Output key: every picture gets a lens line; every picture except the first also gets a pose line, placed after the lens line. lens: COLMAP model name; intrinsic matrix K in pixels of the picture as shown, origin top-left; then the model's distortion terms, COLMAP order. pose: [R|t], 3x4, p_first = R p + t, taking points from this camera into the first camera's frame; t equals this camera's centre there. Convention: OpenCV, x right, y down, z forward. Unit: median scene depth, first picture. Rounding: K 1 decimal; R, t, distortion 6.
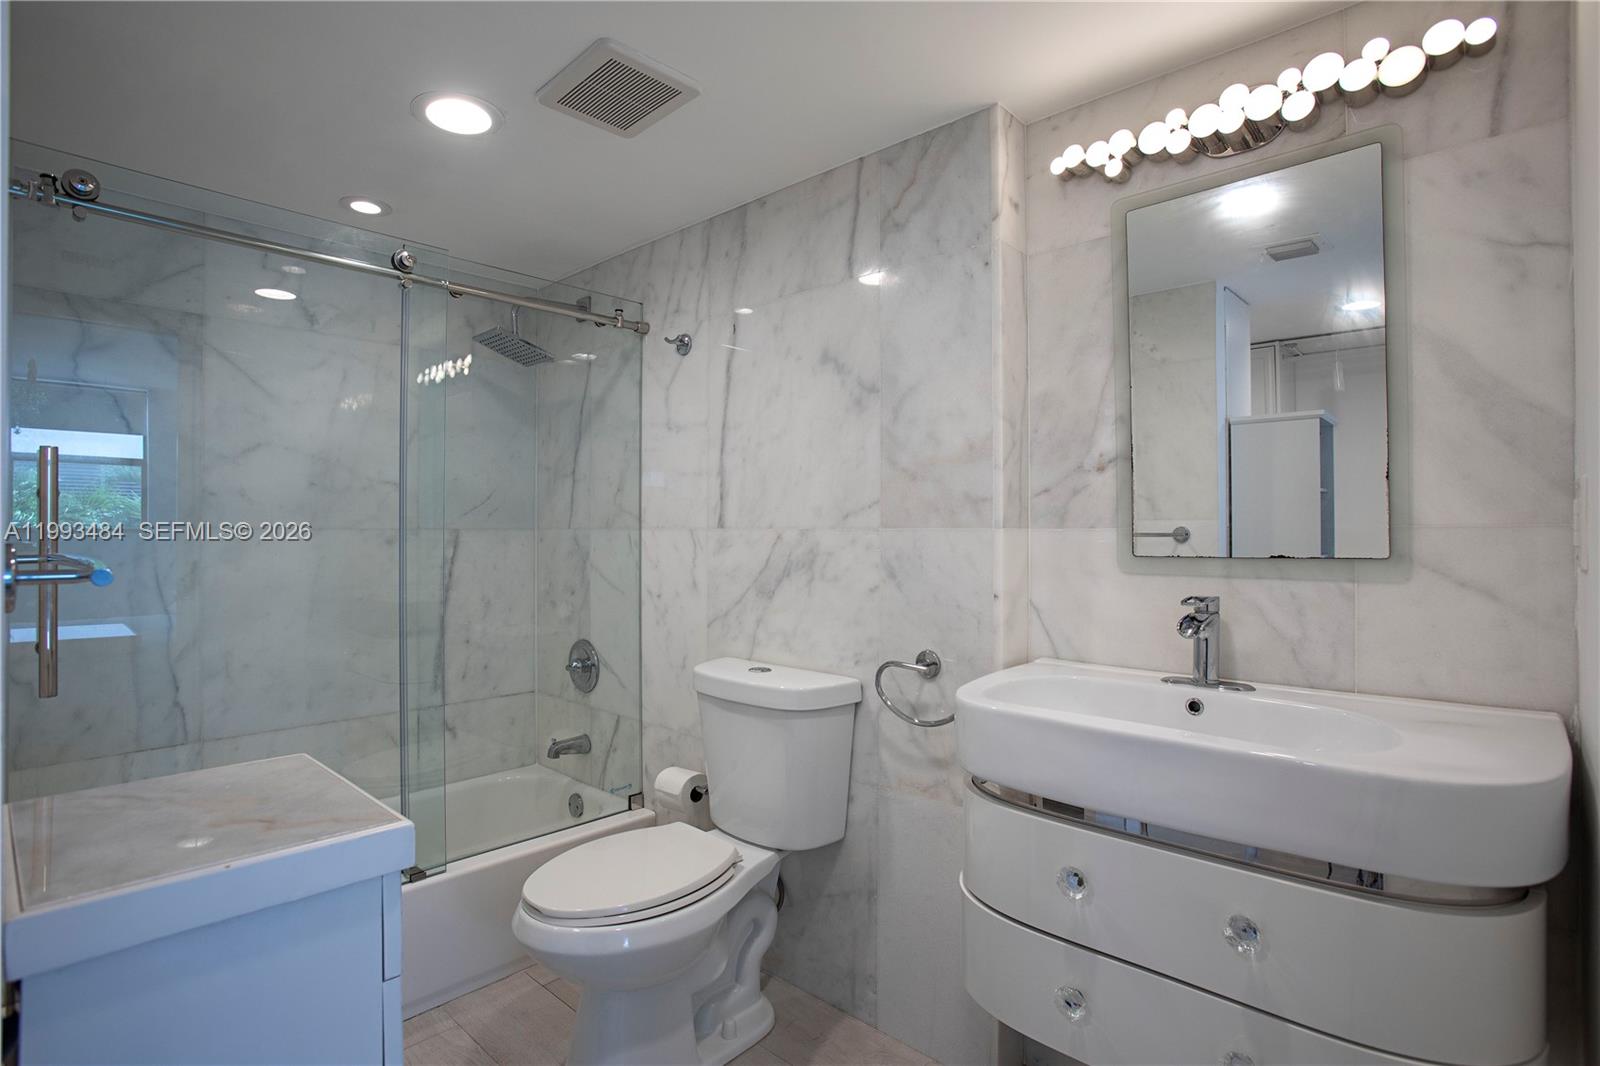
lens RADIAL K [[814.5, 0, 803.8], [0, 814.5, 526.9], [0, 0, 1]] dist [-0.092825, 0.051216]
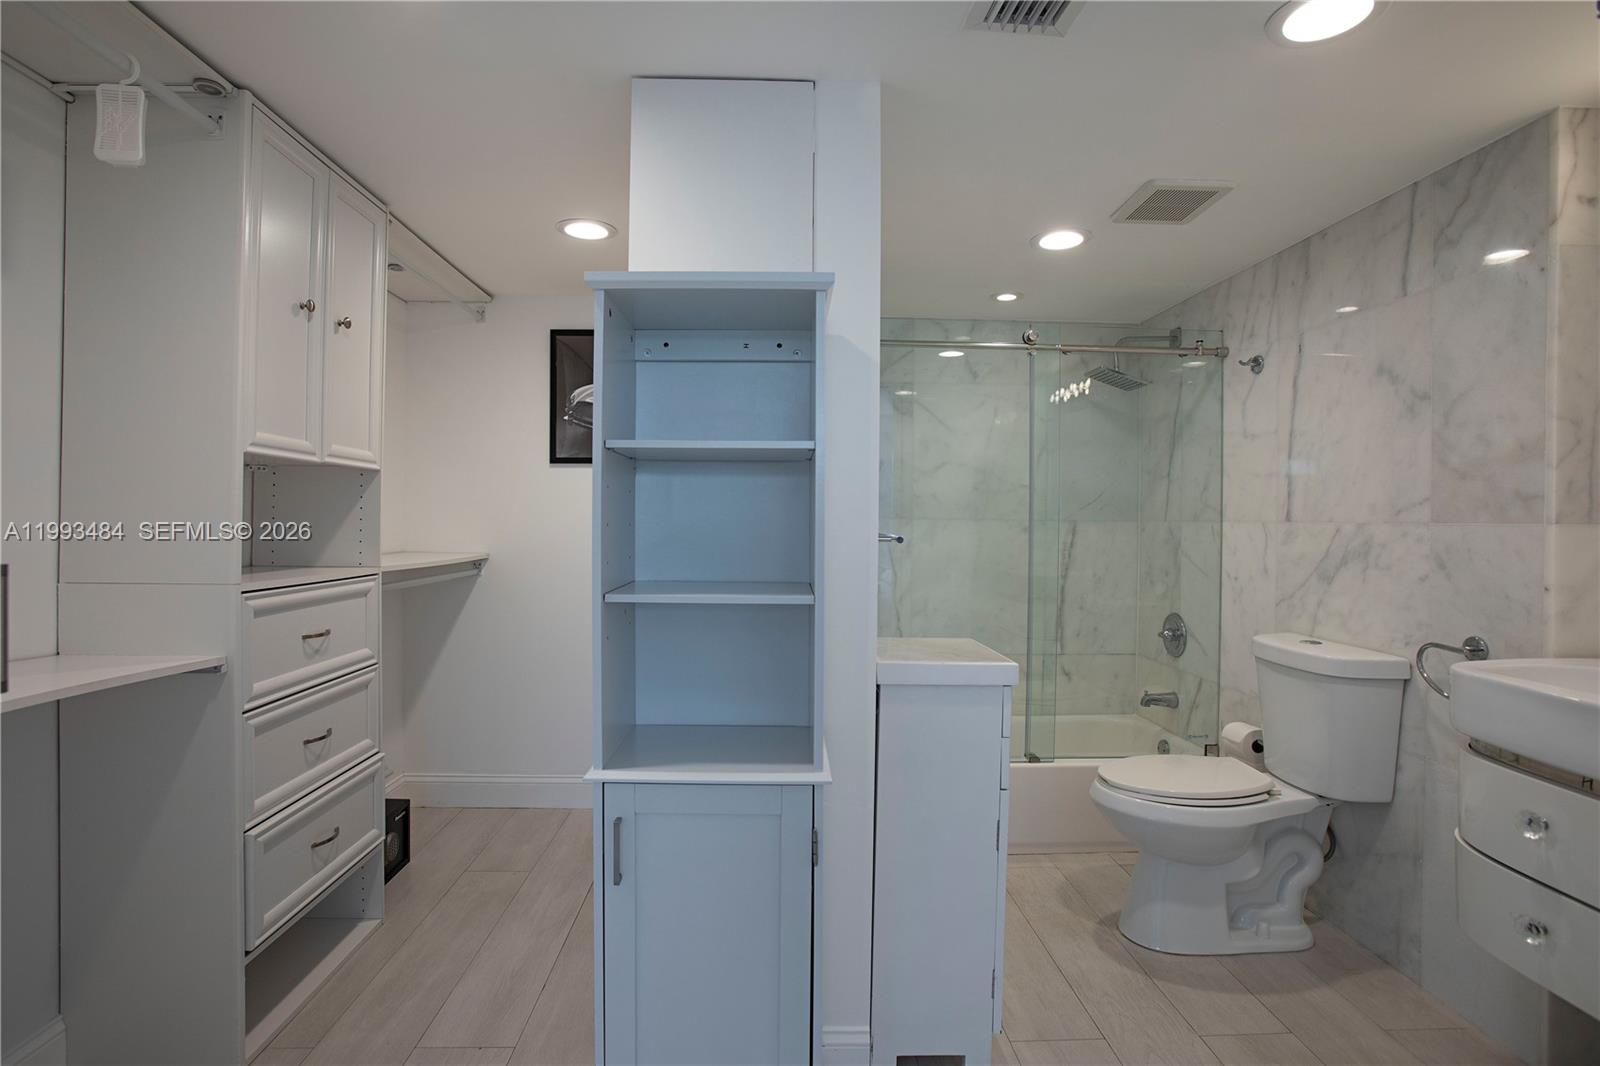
lens RADIAL K [[814.5, 0, 803.8], [0, 814.5, 526.9], [0, 0, 1]] dist [-0.092825, 0.051216]
pose [[0.724329, 0.012000, -0.689350, 0.190564], [-0.004474, 0.999909, 0.012705, -0.002585], [0.689440, -0.006118, 0.724317, -0.317408]]
